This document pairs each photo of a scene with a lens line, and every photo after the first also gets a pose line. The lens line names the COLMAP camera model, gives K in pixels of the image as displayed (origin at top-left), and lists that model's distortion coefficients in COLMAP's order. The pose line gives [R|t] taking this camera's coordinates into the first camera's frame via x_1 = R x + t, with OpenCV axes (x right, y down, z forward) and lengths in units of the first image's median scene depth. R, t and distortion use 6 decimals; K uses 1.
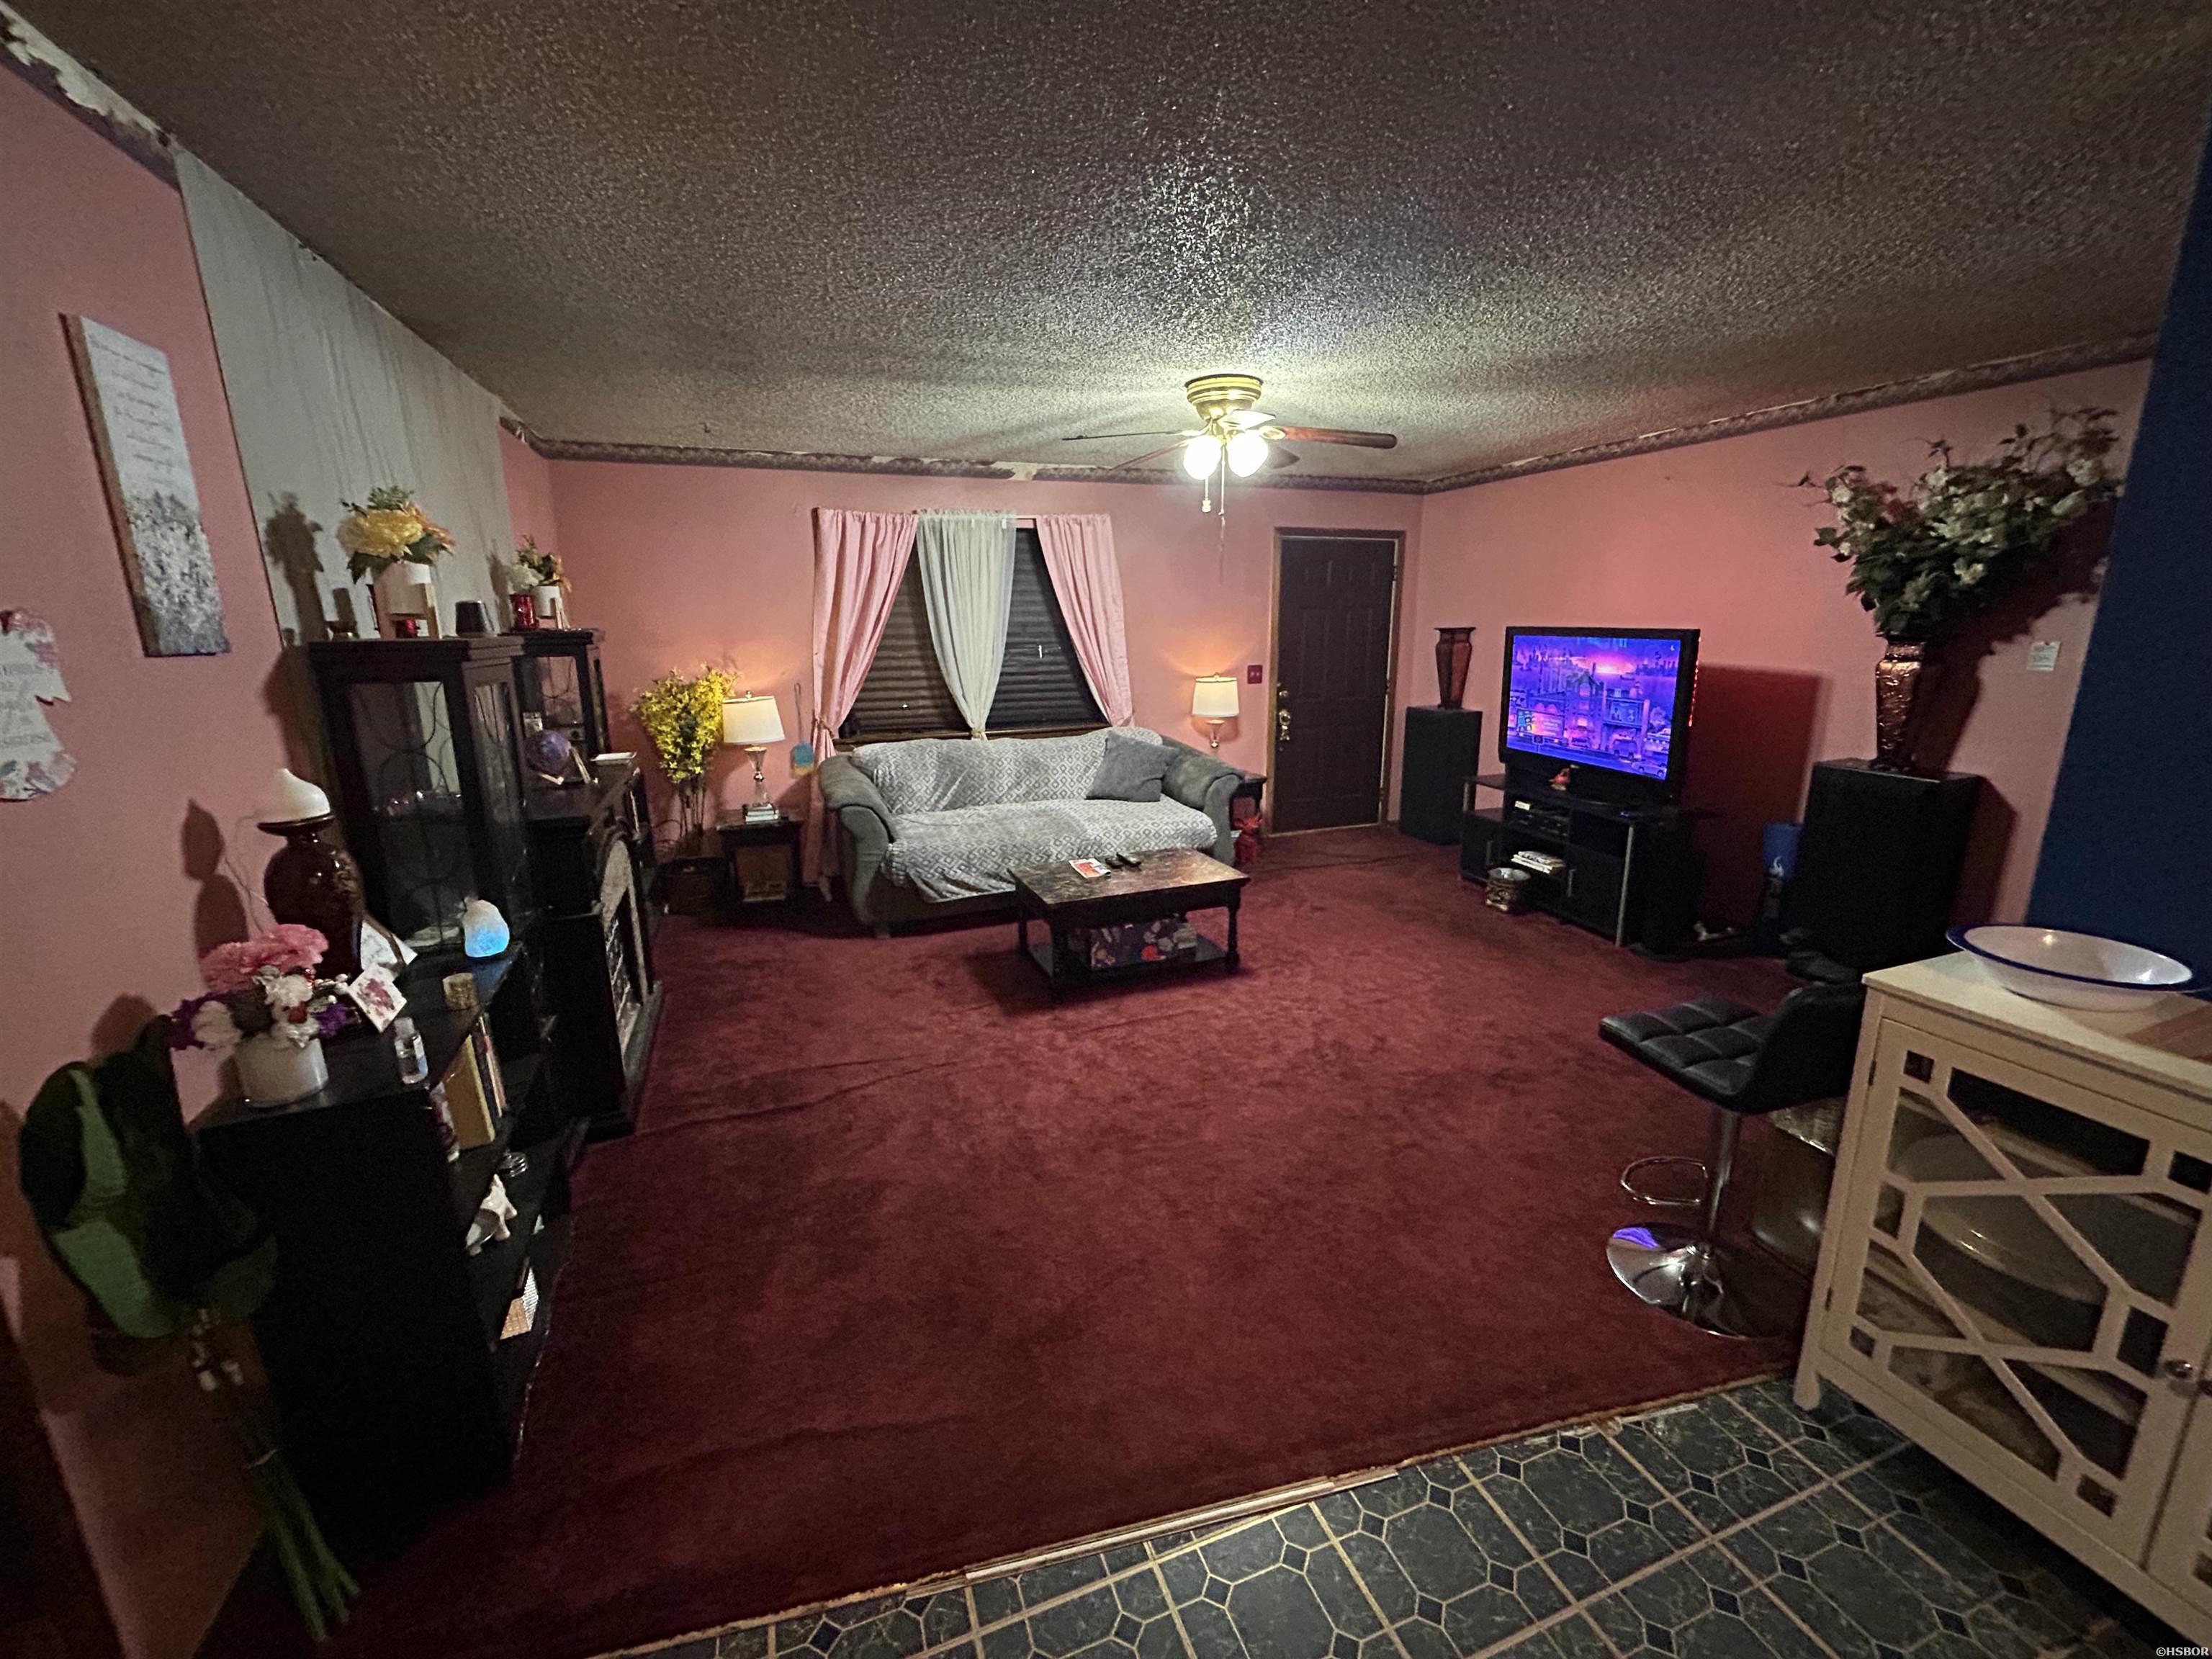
lens RADIAL K [[897.0, 0, 1101.4], [0, 897.0, 824.6], [0, 0, 1]] dist [0.001093, 0.000339]
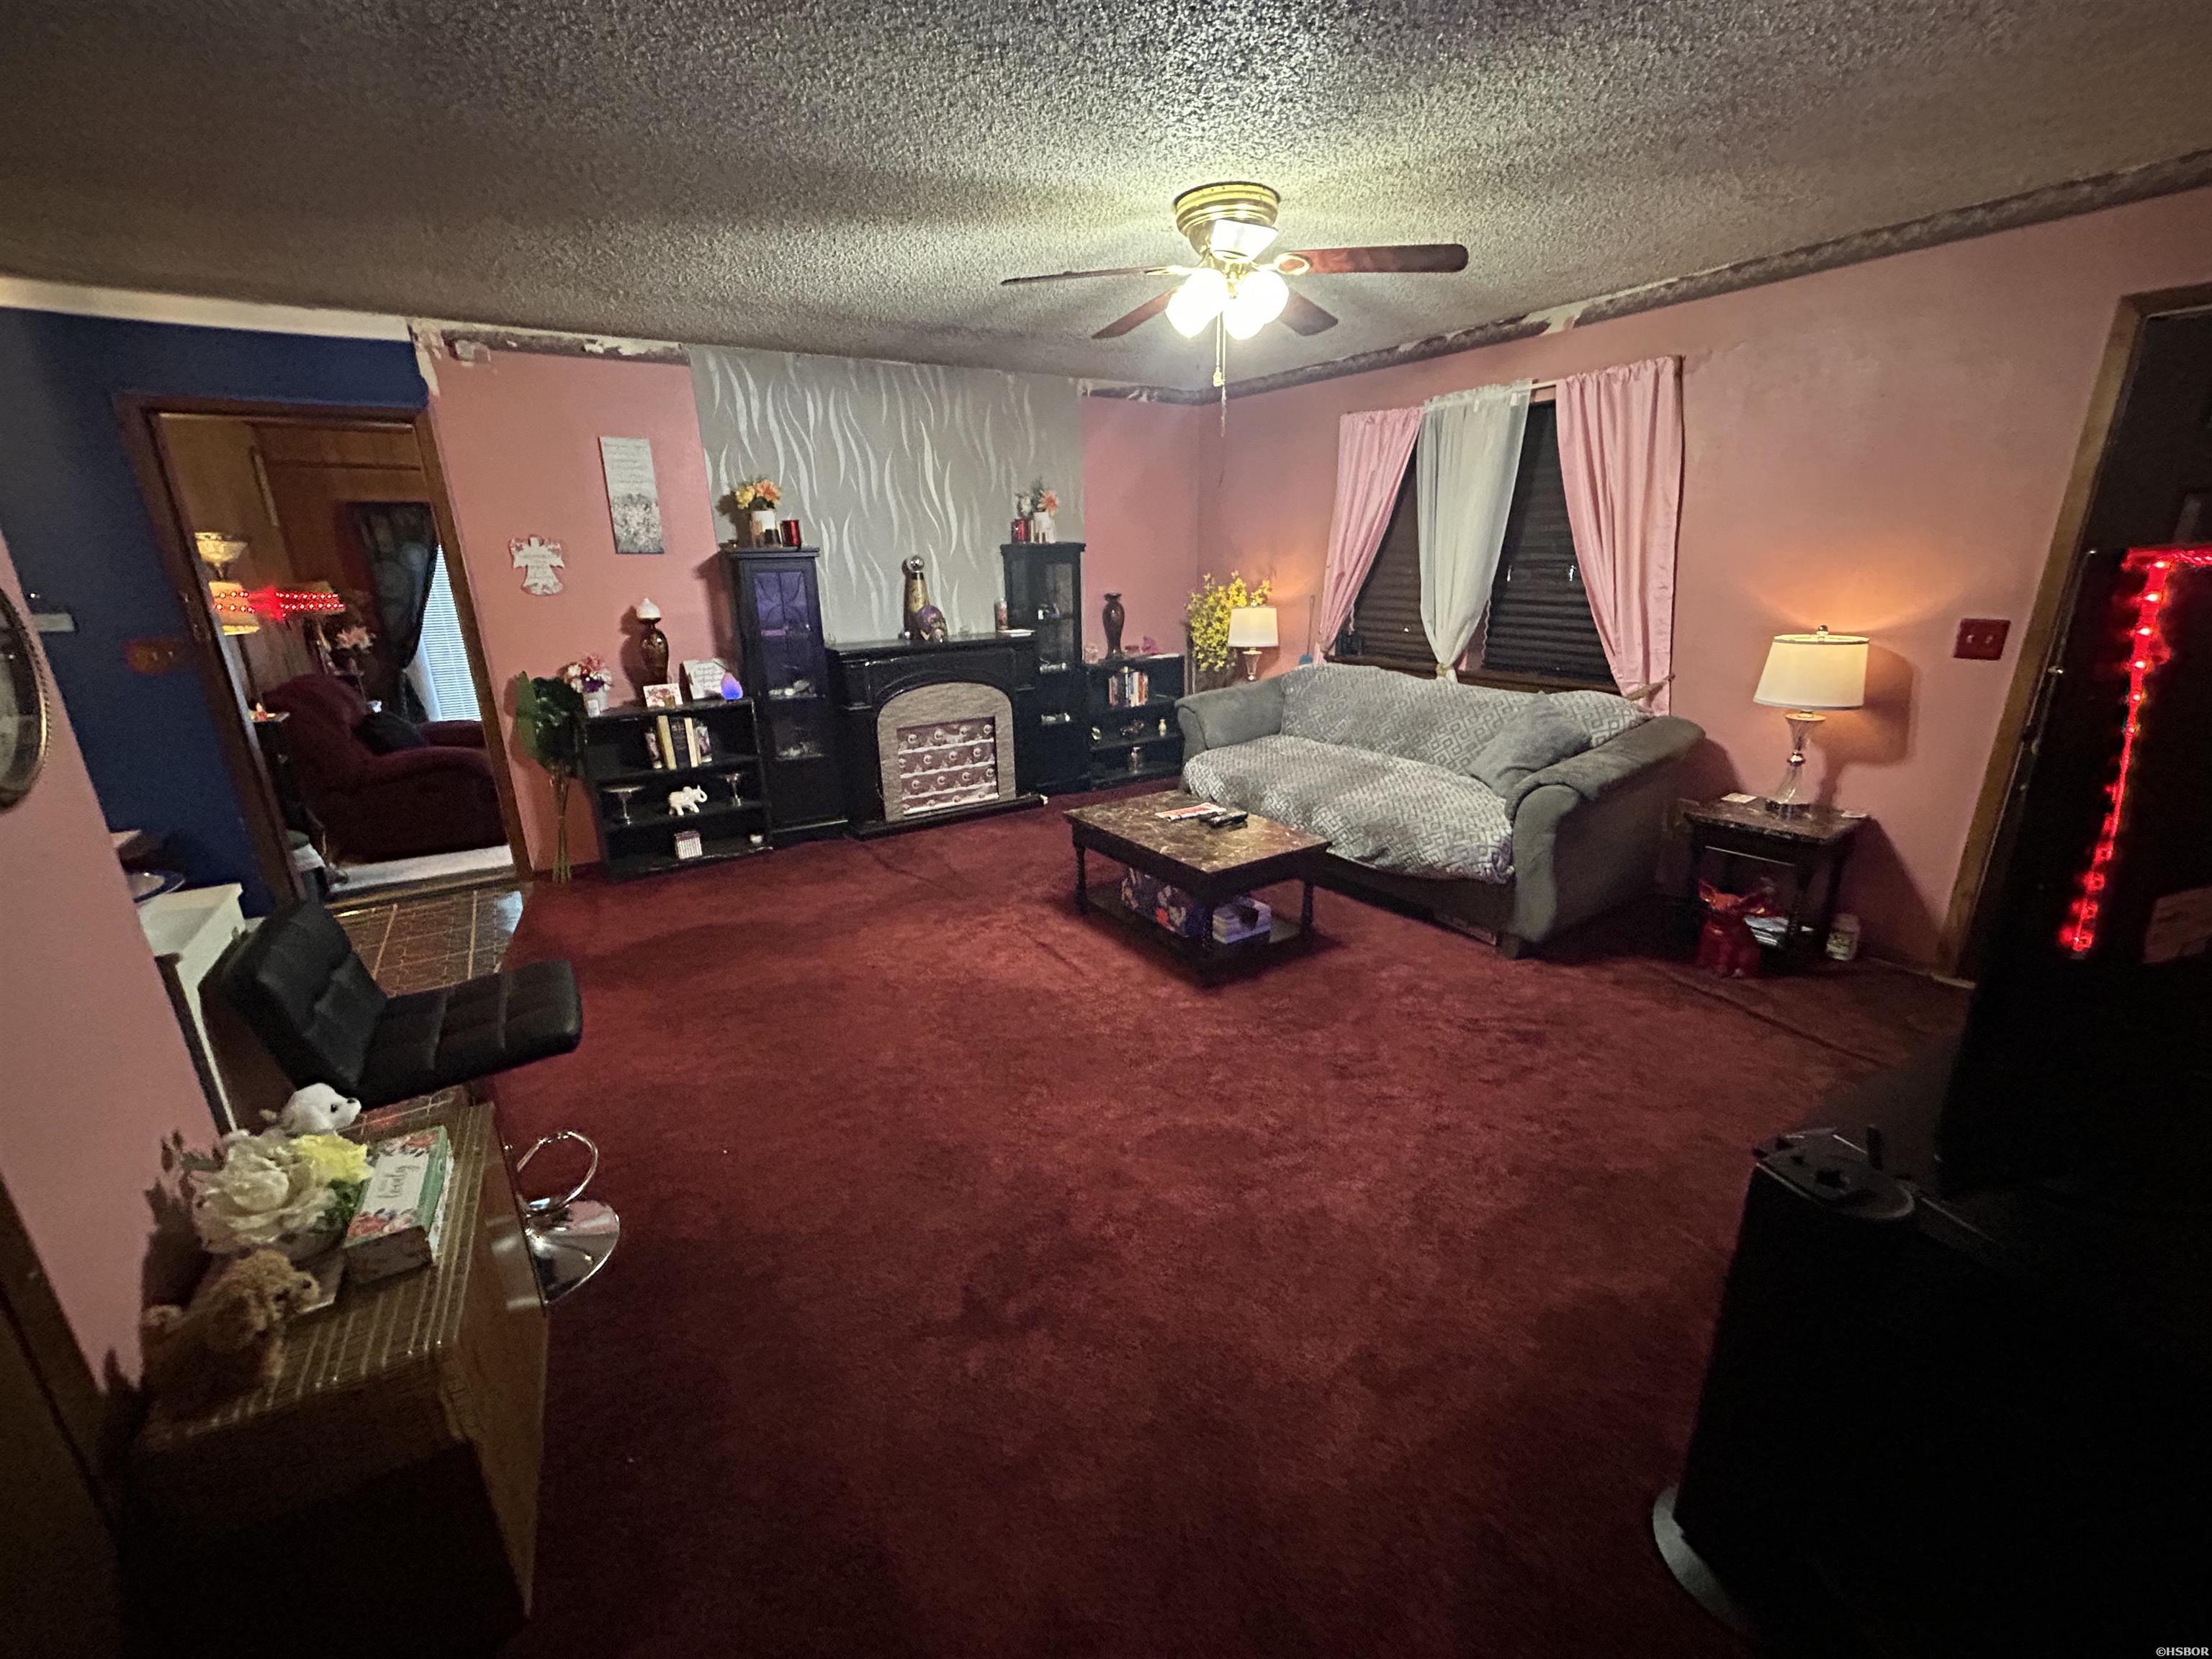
lens RADIAL K [[897.0, 0, 1101.4], [0, 897.0, 824.6], [0, 0, 1]] dist [0.001093, 0.000339]
pose [[0.223811, 0.293510, -0.929387, 0.846762], [-0.206322, 0.946234, 0.249145, -0.153426], [0.952544, 0.135991, 0.272335, 0.692300]]
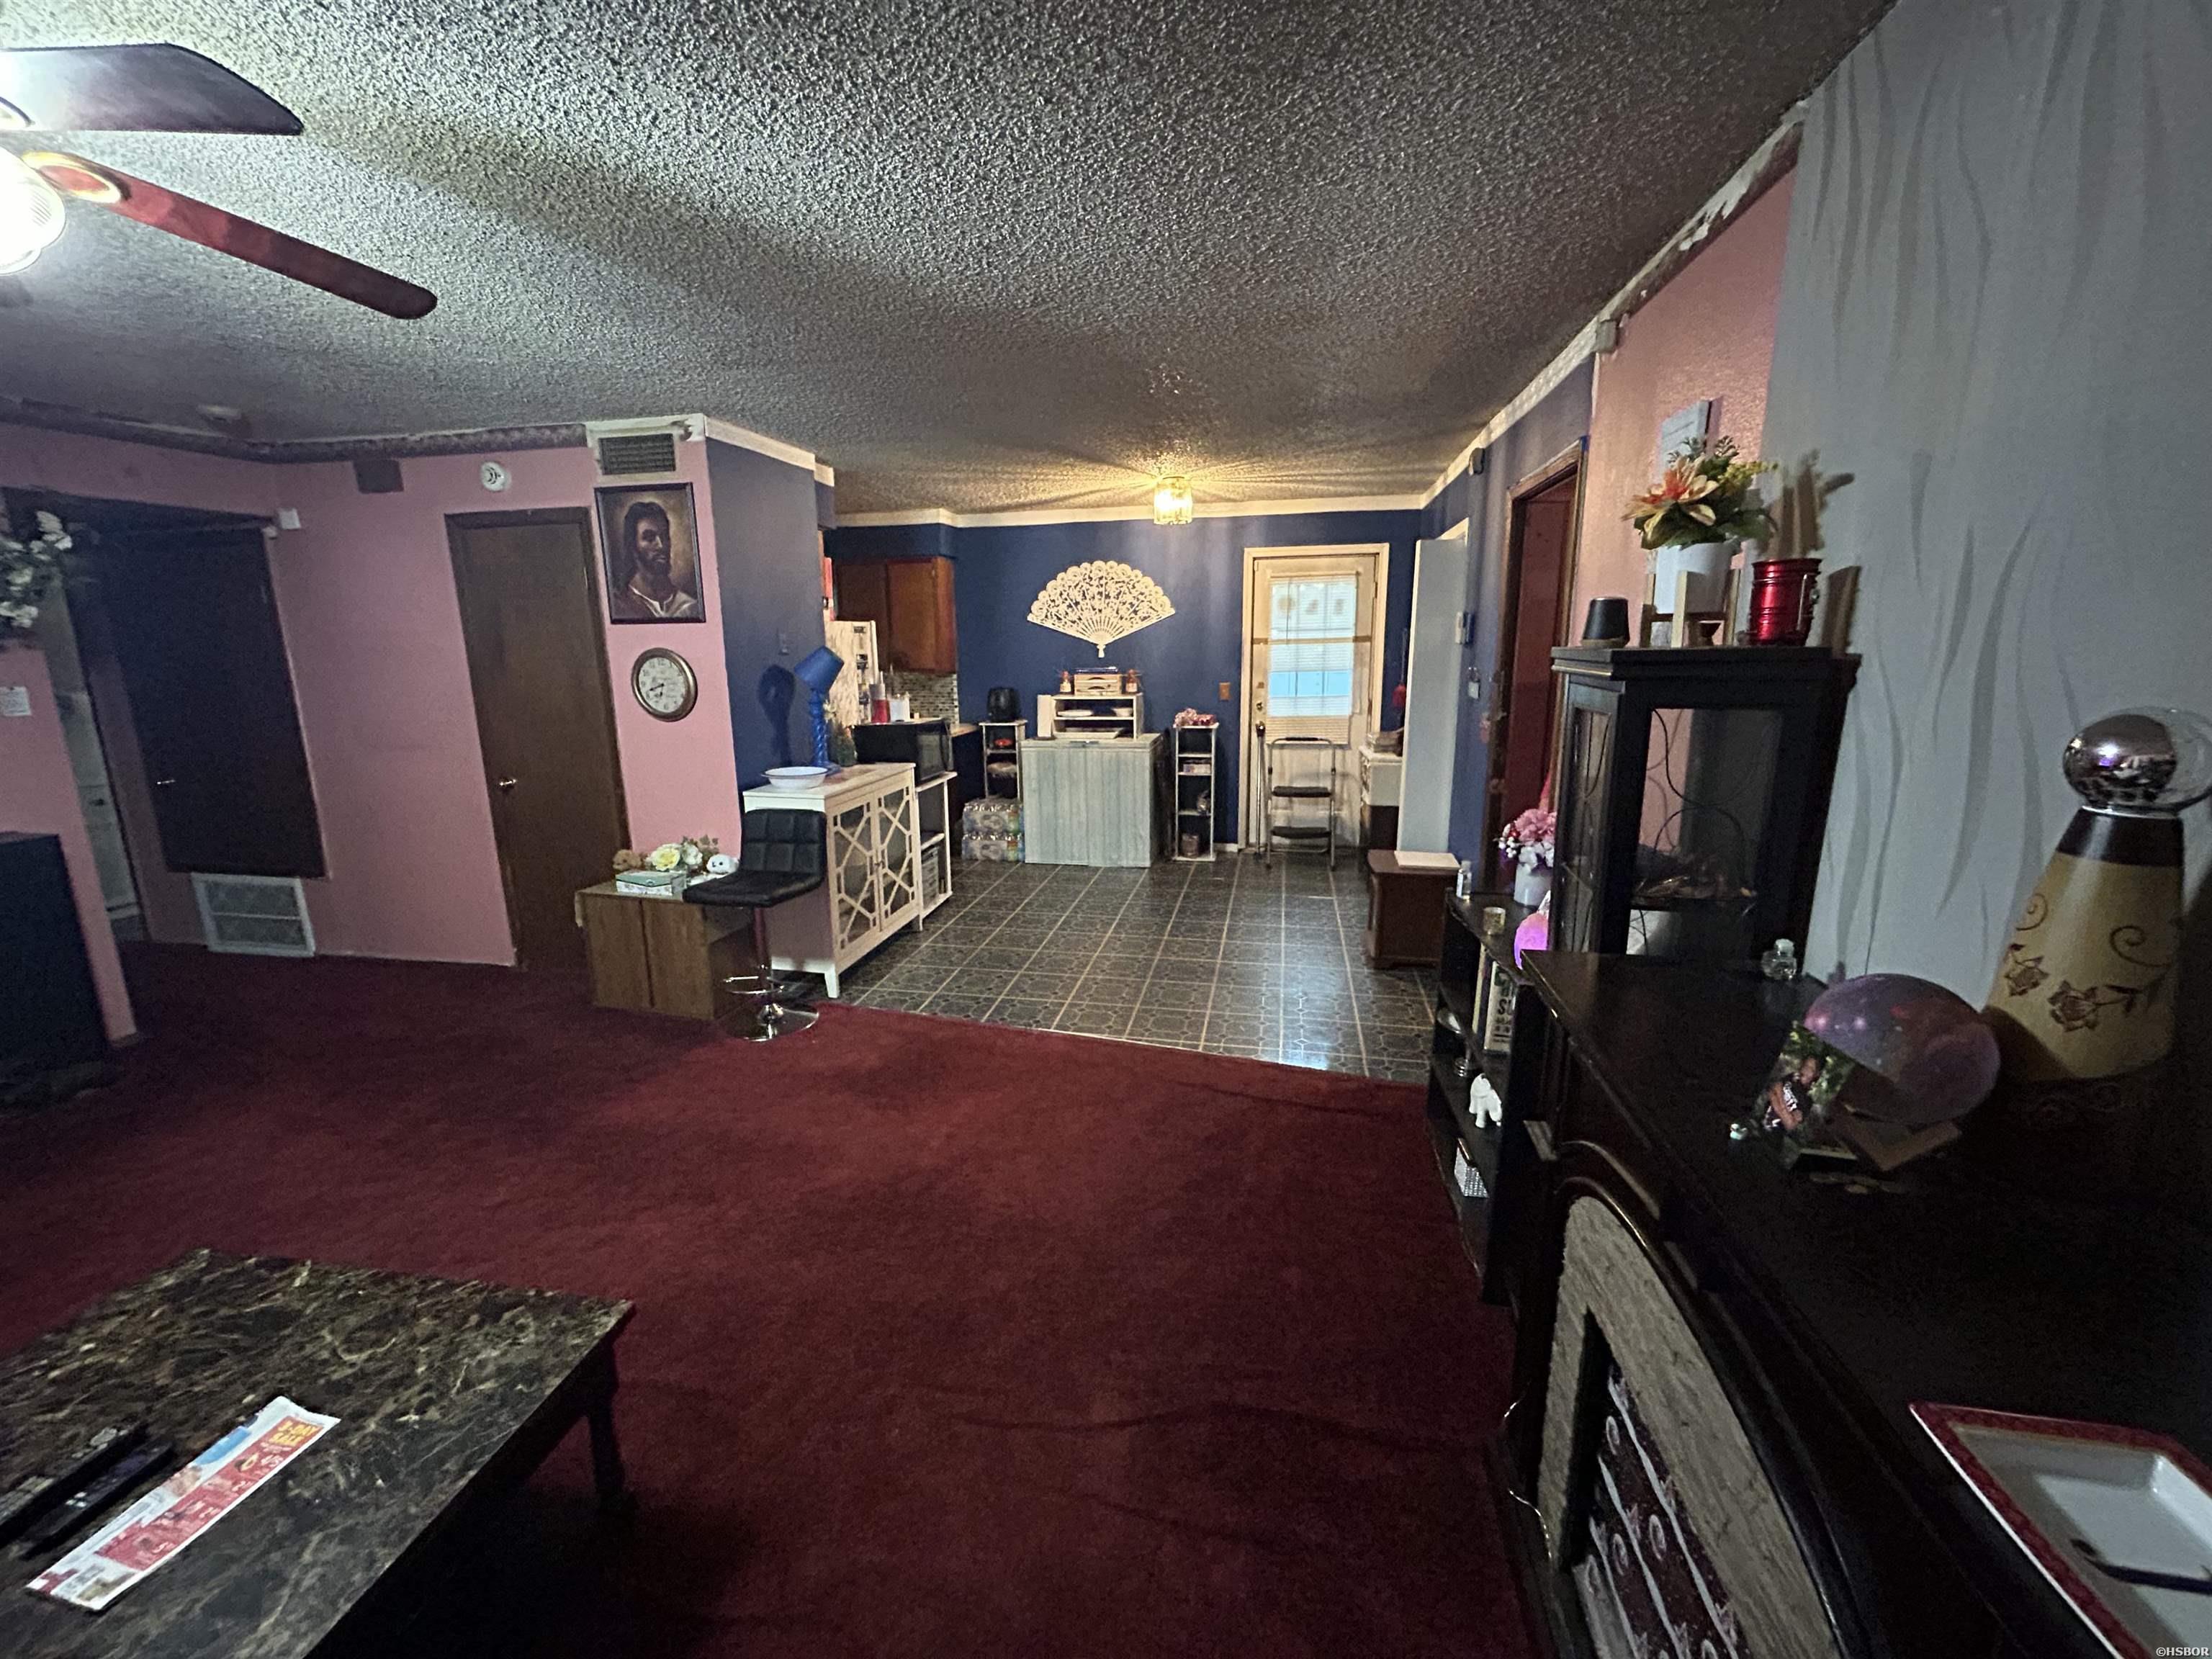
lens RADIAL K [[897.0, 0, 1101.4], [0, 897.0, 824.6], [0, 0, 1]] dist [0.001093, 0.000339]
pose [[-0.852971, -0.084952, 0.514999, -0.414933], [0.139620, 0.913577, 0.381946, -0.233479], [-0.502939, 0.397693, -0.767394, 1.026550]]
